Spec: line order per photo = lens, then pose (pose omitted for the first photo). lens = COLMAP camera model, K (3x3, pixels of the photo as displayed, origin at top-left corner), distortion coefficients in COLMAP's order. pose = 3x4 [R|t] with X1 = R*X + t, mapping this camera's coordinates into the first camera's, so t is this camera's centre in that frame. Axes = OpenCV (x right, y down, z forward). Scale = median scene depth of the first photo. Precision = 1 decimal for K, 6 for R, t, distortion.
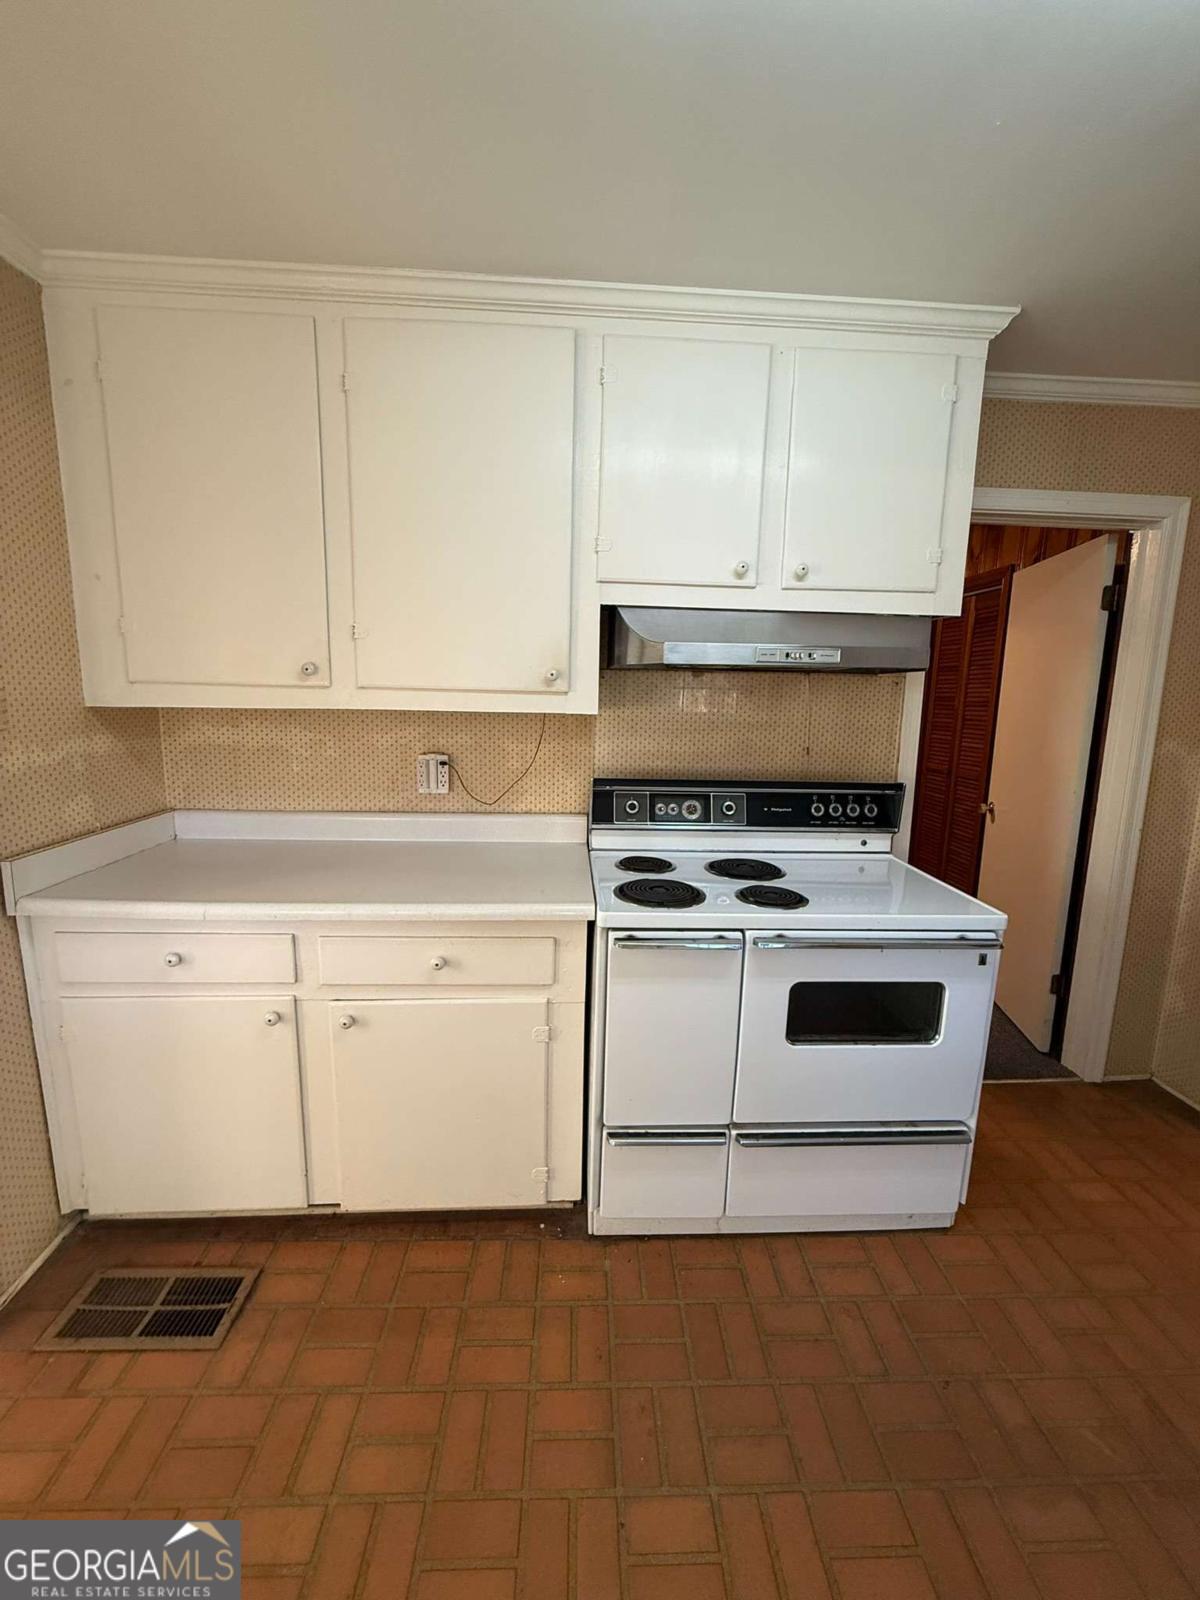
lens RADIAL K [[630.4, 0, 600.8], [0, 630.4, 793.0], [0, 0, 1]] dist [-0.001172, 0.000564]
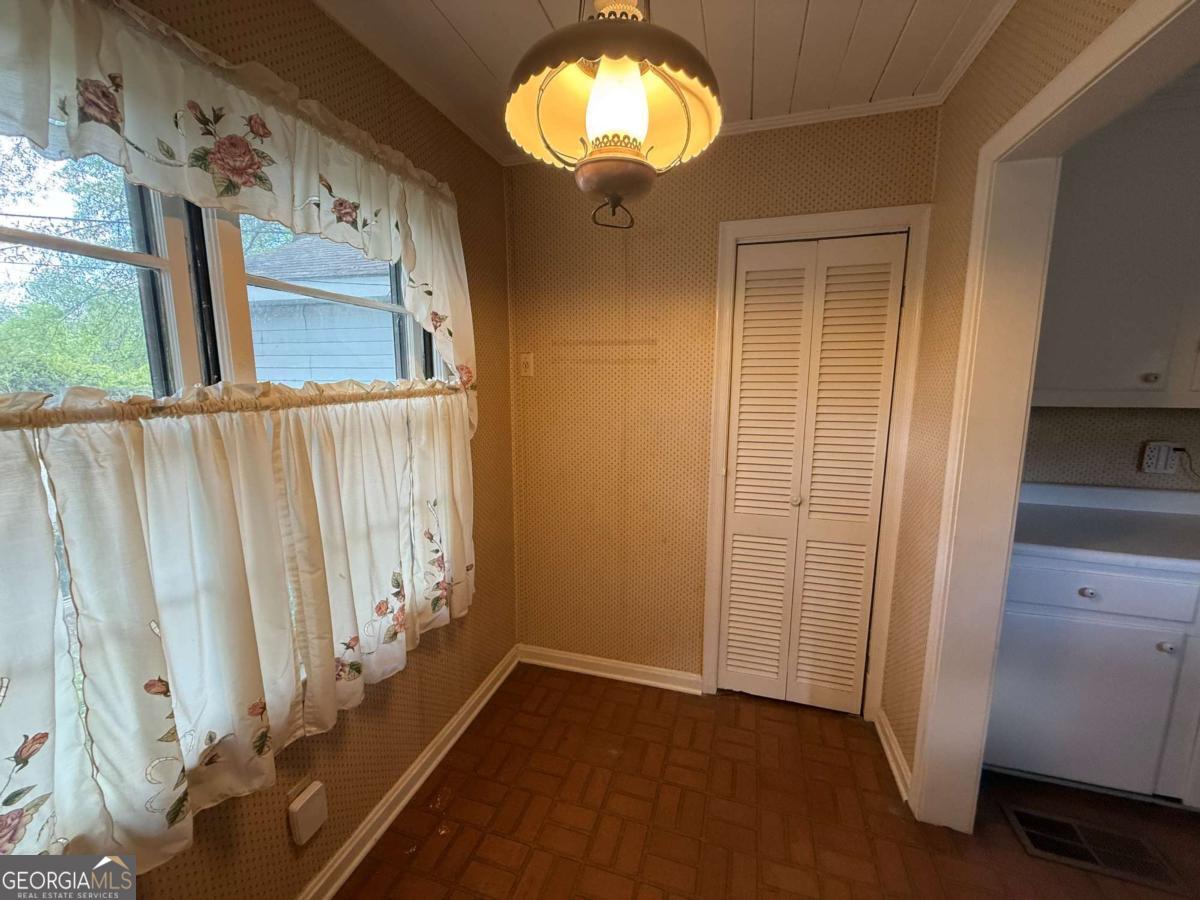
lens RADIAL K [[472.8, 0, 600.0], [0, 472.8, 450.0], [0, 0, 1]] dist [-0.001172, 0.000564]
pose [[0.941664, 0.024415, -0.335667, -1.309568], [-0.028456, 0.999570, -0.007125, -0.000998], [0.335349, 0.016261, 0.941954, -0.321521]]
